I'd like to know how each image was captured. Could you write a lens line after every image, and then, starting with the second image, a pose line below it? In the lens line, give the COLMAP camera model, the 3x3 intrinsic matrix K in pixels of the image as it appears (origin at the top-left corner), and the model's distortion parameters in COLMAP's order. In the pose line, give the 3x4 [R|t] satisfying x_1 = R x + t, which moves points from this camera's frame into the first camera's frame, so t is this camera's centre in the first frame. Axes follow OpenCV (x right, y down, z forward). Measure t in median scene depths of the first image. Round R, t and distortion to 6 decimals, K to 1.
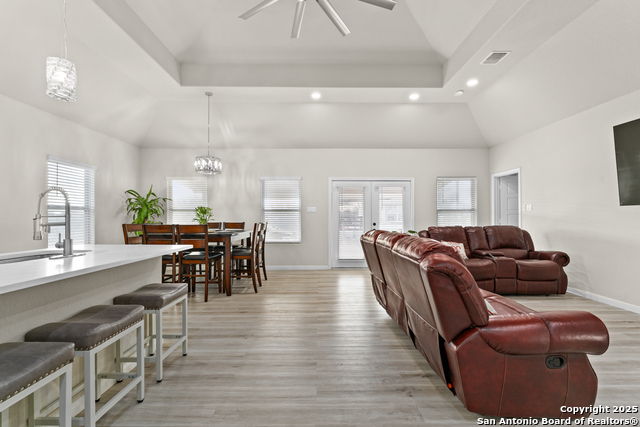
lens RADIAL K [[288.4, 0, 318.0], [0, 288.4, 216.4], [0, 0, 1]] dist [-0.005016, 0.000232]
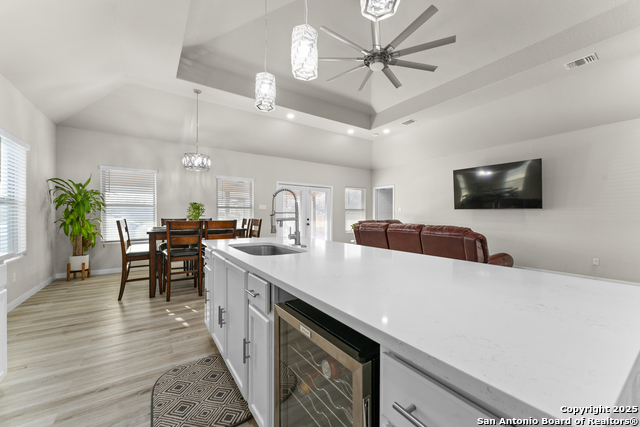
lens RADIAL K [[255.4, 0, 321.4], [0, 255.4, 216.5], [0, 0, 1]] dist [0.001550, 0.000016]
pose [[0.830335, 0.000511, 0.557265, -0.439095], [-0.007228, 0.999925, 0.009853, 0.000947], [-0.557218, -0.012209, 0.830276, 0.006919]]
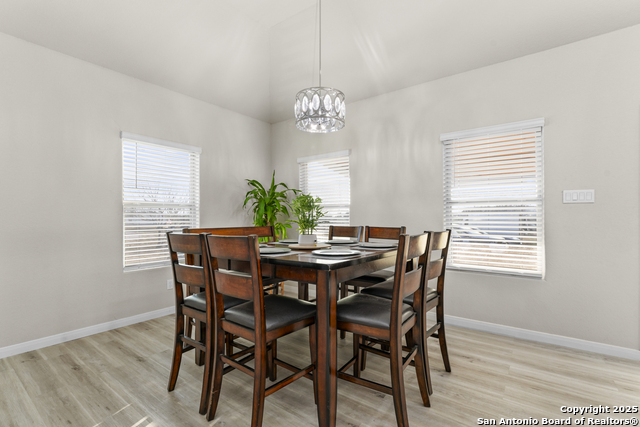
lens RADIAL K [[288.4, 0, 318.3], [0, 288.4, 215.7], [0, 0, 1]] dist [-0.005016, 0.000232]
pose [[0.787238, -0.004069, -0.616635, -0.067462], [0.006050, 0.999981, 0.001126, 0.000222], [0.616619, -0.004617, 0.787248, 0.525456]]
